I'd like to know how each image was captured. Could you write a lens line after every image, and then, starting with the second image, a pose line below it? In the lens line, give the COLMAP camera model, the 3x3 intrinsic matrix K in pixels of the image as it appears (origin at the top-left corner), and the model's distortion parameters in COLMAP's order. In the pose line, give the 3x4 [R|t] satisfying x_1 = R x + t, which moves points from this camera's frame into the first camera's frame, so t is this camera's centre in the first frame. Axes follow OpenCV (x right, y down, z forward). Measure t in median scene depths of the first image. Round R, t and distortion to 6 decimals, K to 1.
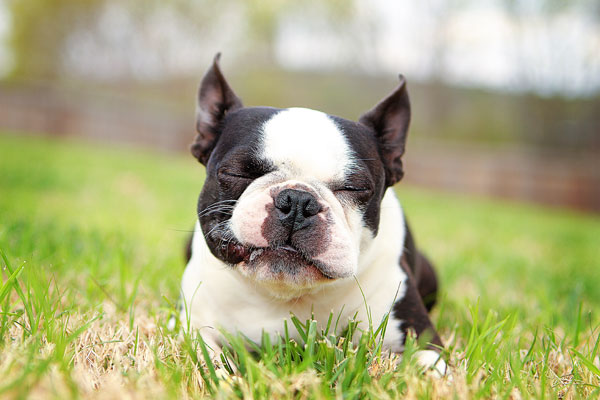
lens RADIAL K [[1272.1, 0, 294.2], [0, 1272.1, 198.7], [0, 0, 1]] dist [0.087003, 0.000000]
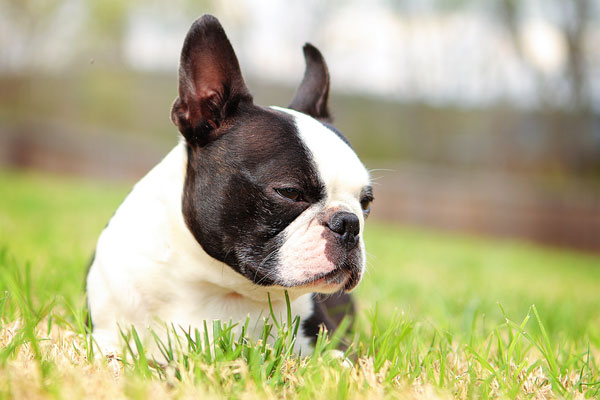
lens RADIAL K [[1625.2, 0, 299.2], [0, 1625.2, 203.9], [0, 0, 1]] dist [0.288628, 0.000000]
pose [[0.993816, 0.004426, 0.110947, -0.081336], [-0.002616, 0.999861, -0.016461, 0.020115], [-0.111005, 0.016069, 0.993690, -0.374773]]
